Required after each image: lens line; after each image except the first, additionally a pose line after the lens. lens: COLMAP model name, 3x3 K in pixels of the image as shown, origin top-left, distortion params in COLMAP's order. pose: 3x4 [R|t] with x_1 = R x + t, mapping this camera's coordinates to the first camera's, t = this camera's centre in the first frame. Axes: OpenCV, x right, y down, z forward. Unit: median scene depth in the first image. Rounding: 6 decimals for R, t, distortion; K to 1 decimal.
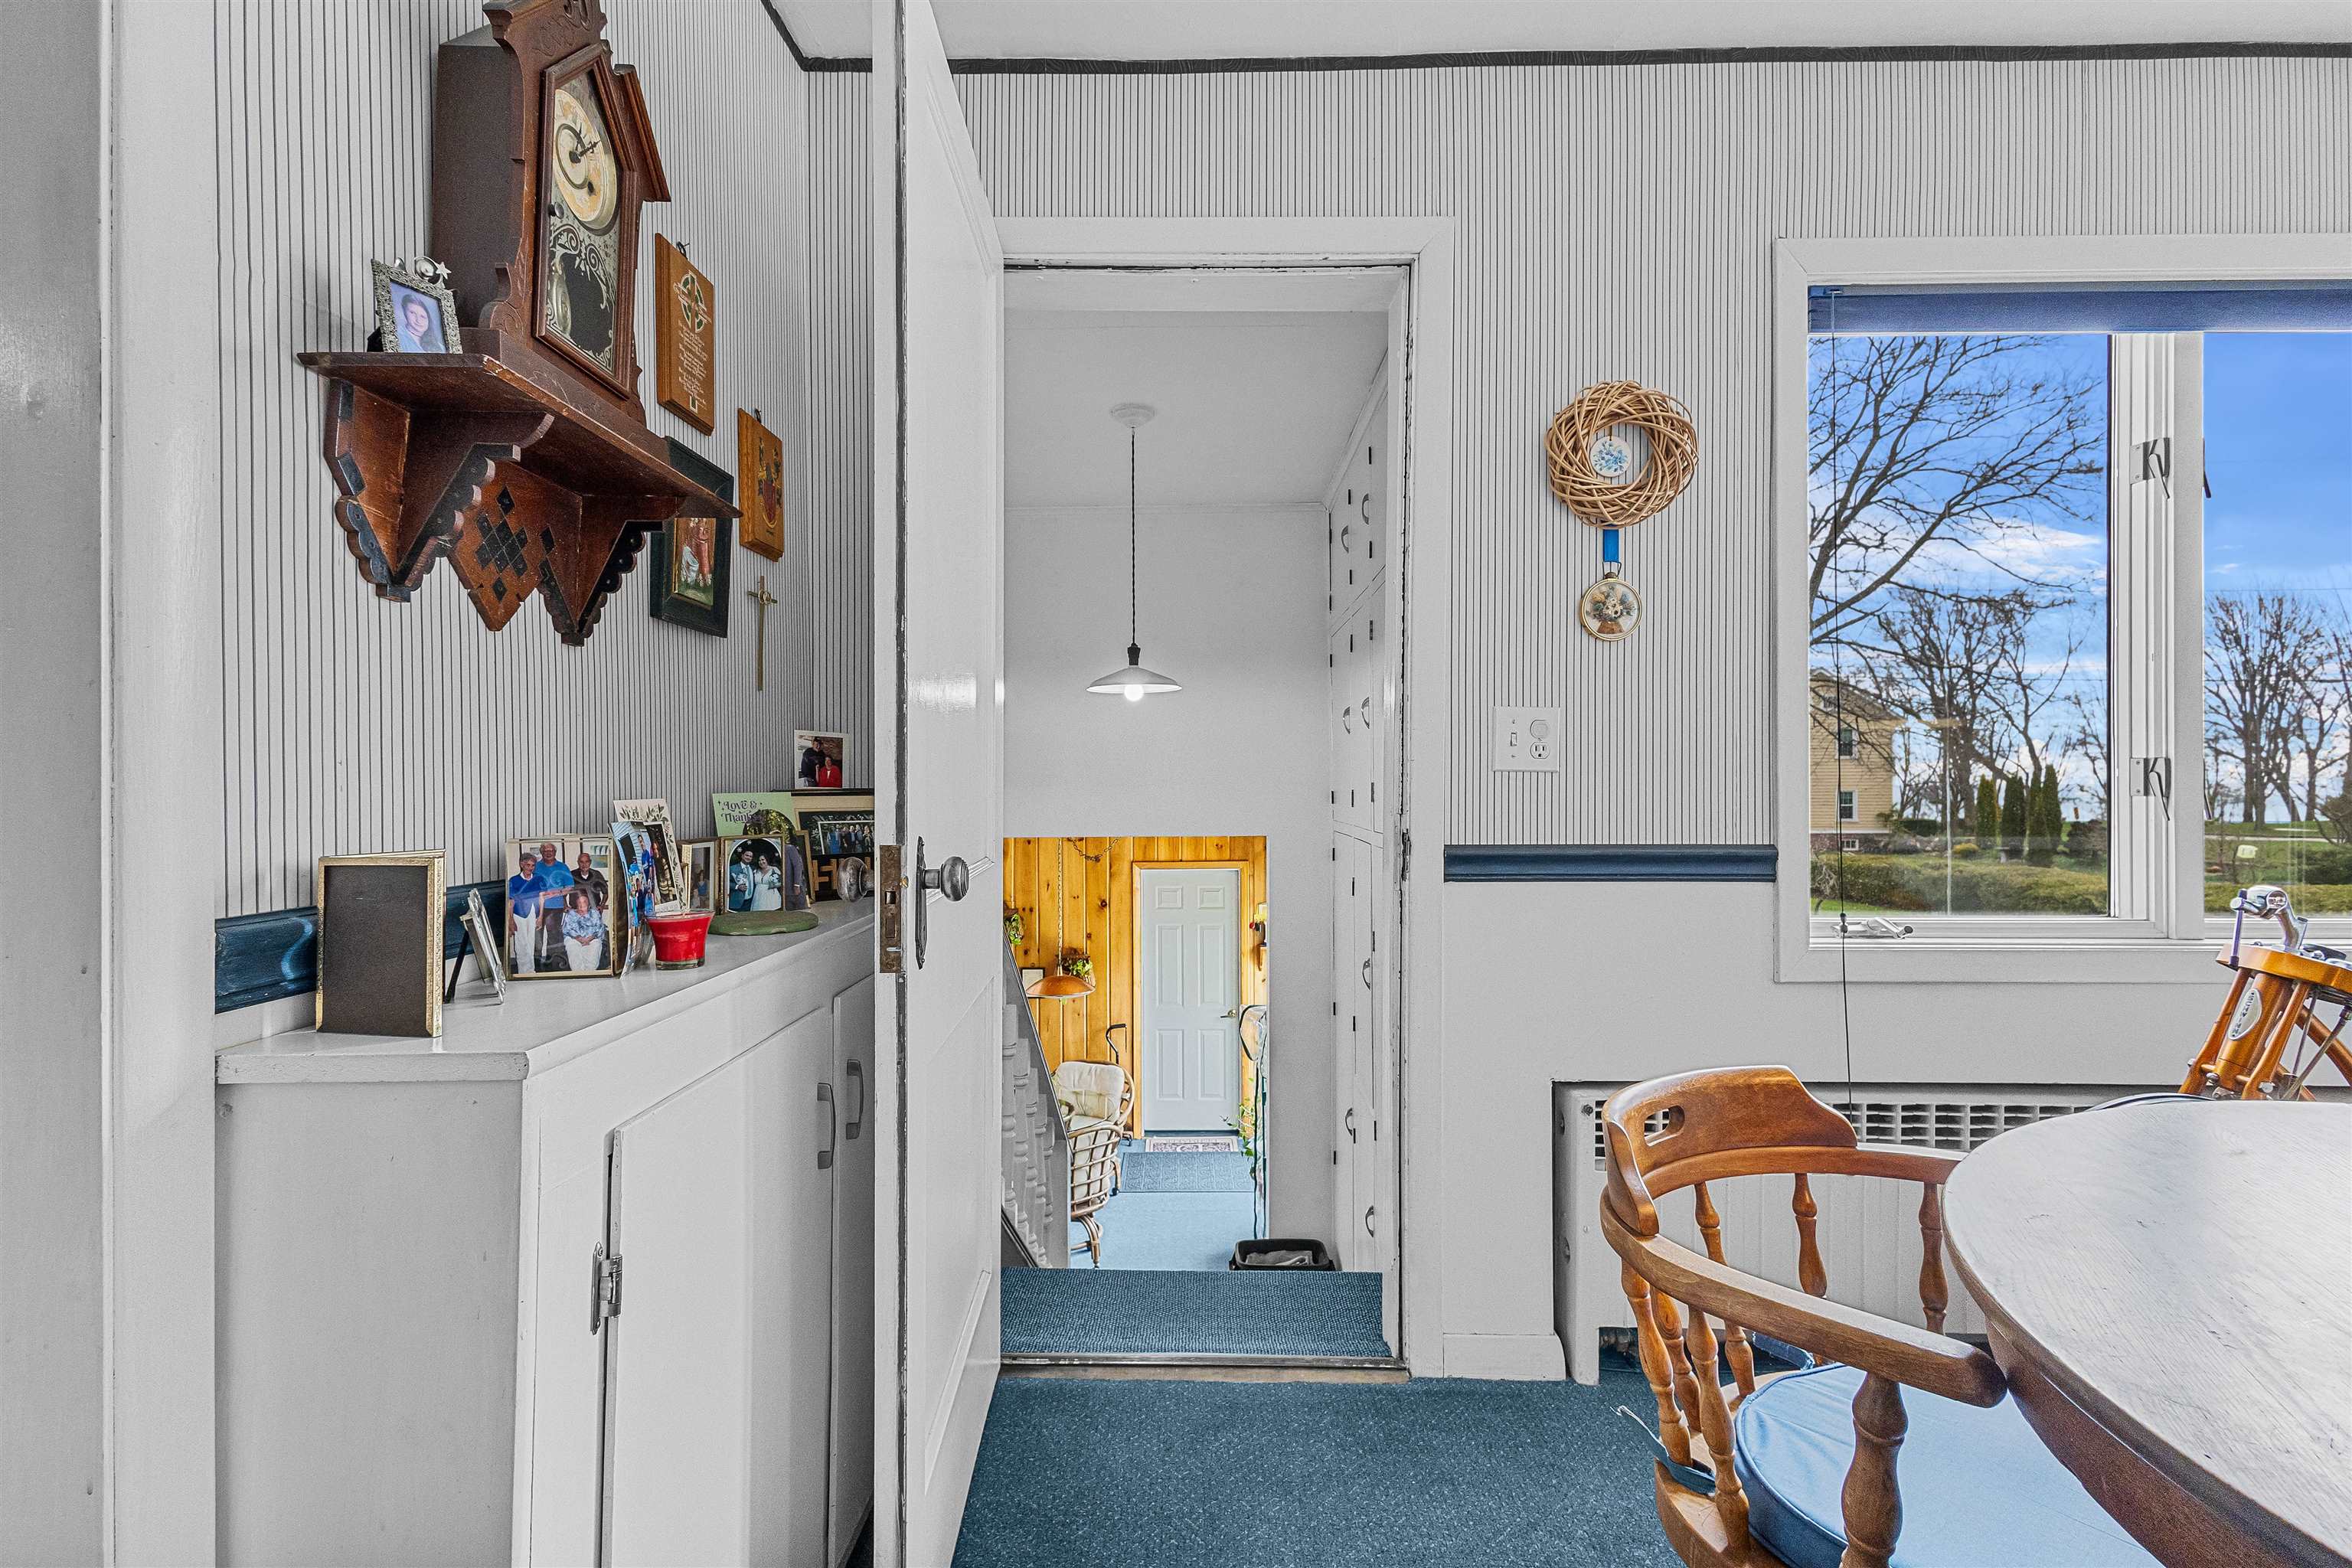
lens RADIAL K [[1104.6, 0, 1176.0], [0, 1104.6, 784.0], [0, 0, 1]] dist [0.000385, -0.000028]
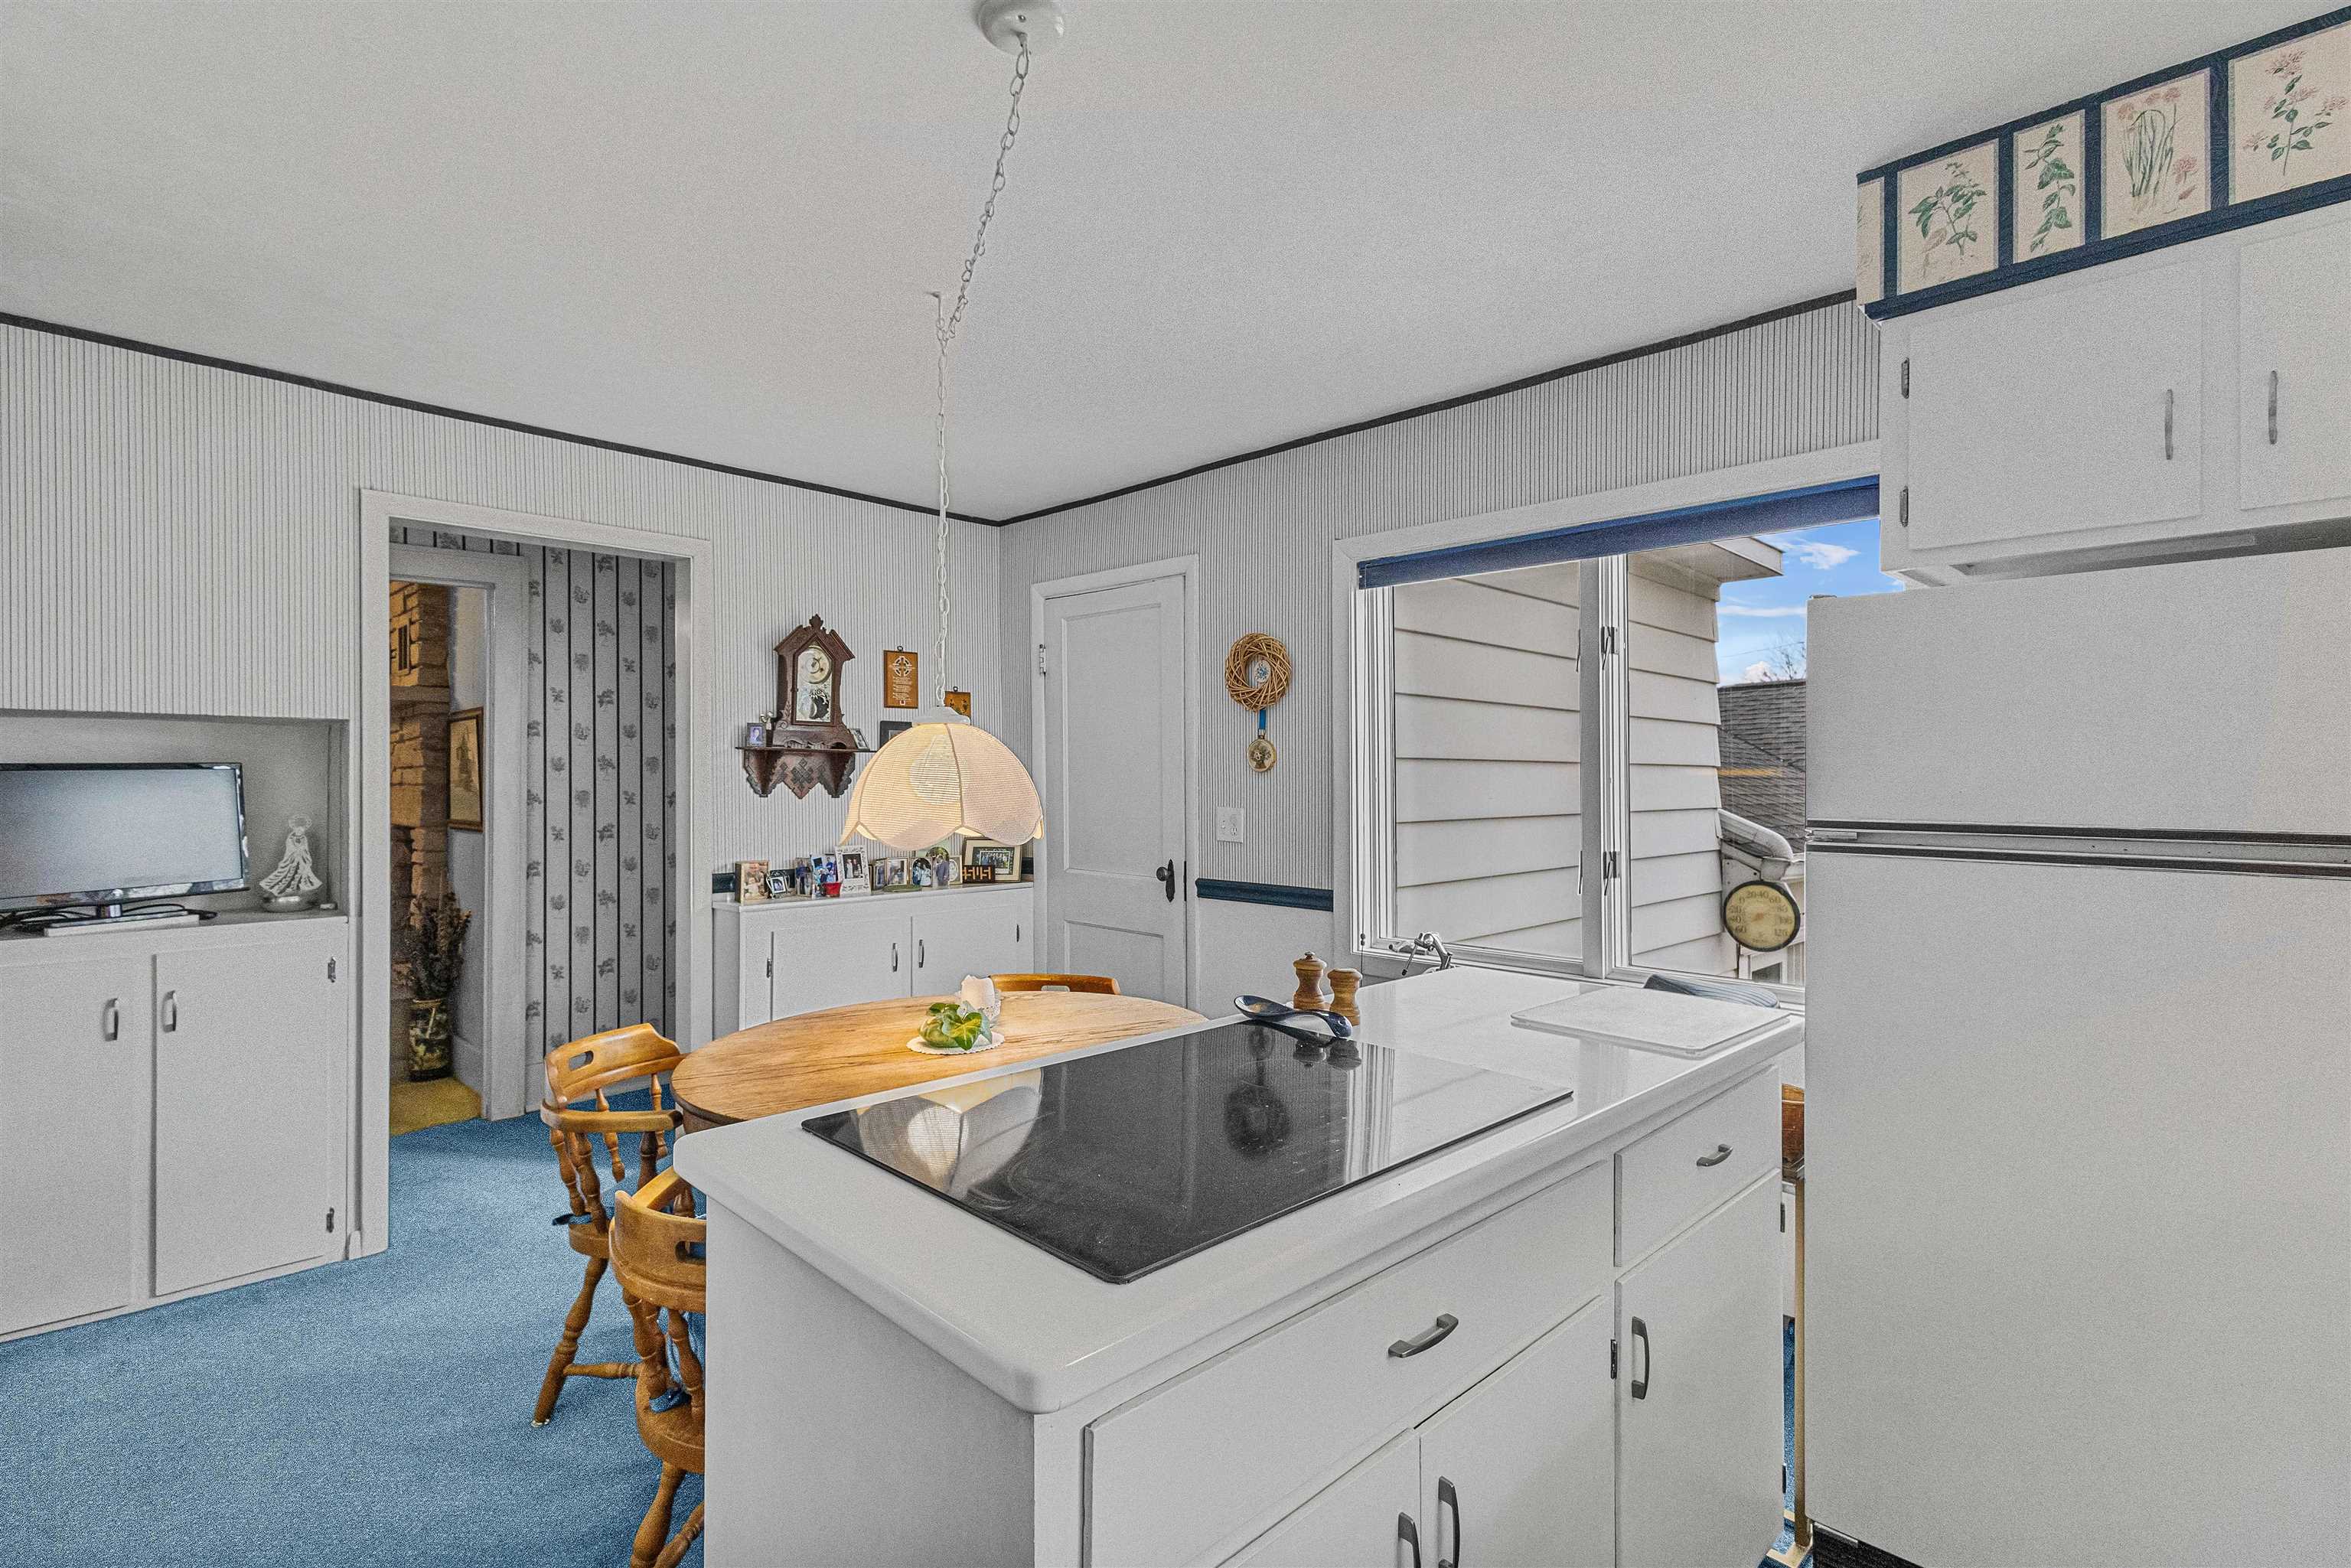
lens RADIAL K [[1104.1, 0, 1175.5], [0, 1104.1, 784.0], [0, 0, 1]] dist [0.000385, -0.000028]
pose [[0.717779, 0.004300, -0.696258, 1.570311], [-0.003915, 0.999990, 0.002139, -0.113687], [0.696260, 0.001191, 0.717788, -0.413824]]
